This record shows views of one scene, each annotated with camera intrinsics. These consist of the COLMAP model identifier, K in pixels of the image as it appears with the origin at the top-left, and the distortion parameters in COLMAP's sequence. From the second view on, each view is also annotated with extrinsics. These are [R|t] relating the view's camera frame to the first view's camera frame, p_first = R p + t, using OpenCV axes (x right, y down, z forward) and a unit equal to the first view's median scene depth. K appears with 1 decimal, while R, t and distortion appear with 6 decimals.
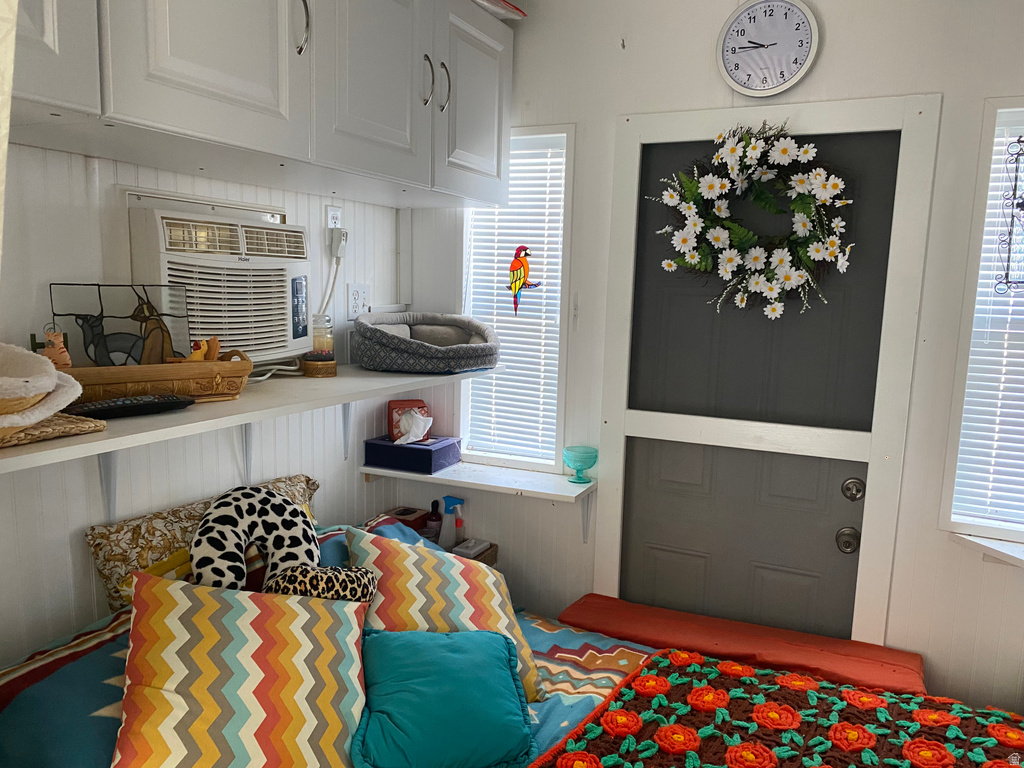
lens RADIAL K [[774.3, 0, 512.0], [0, 774.3, 384.0], [0, 0, 1]] dist [0.090123, -0.201273]
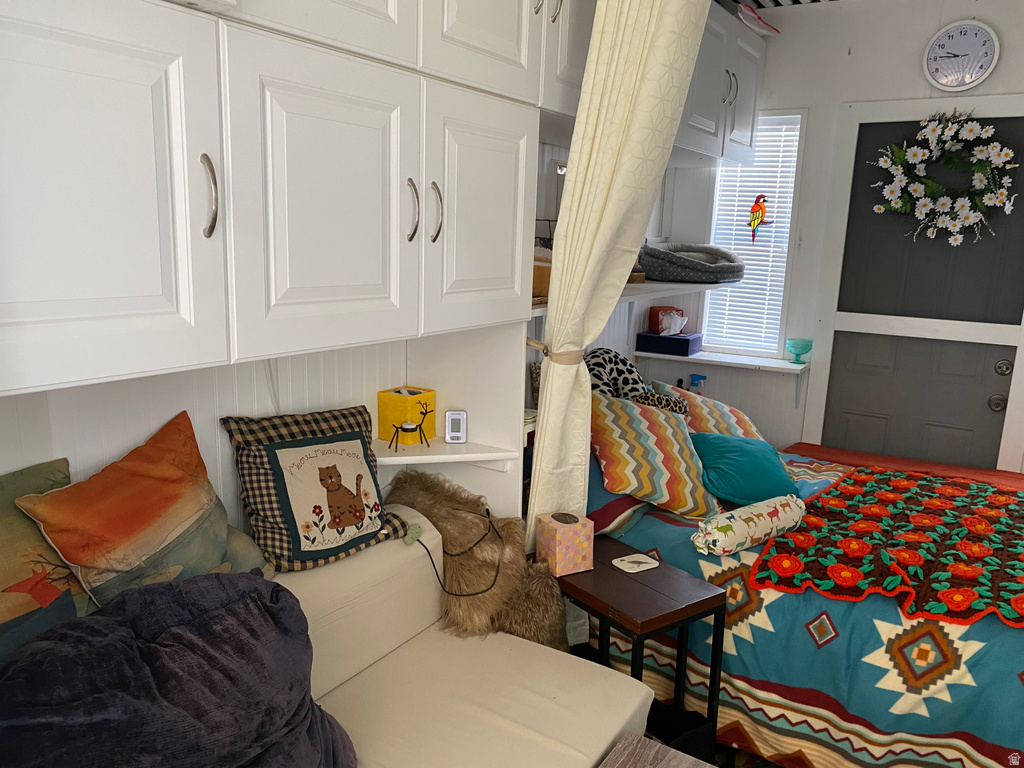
lens RADIAL K [[781.1, 0, 510.3], [0, 781.1, 379.9], [0, 0, 1]] dist [0.004258, 0.004951]
pose [[0.992313, 0.029235, -0.120248, -0.307516], [-0.021892, 0.997840, 0.061940, 0.094104], [0.121800, -0.058832, 0.990810, -0.569478]]
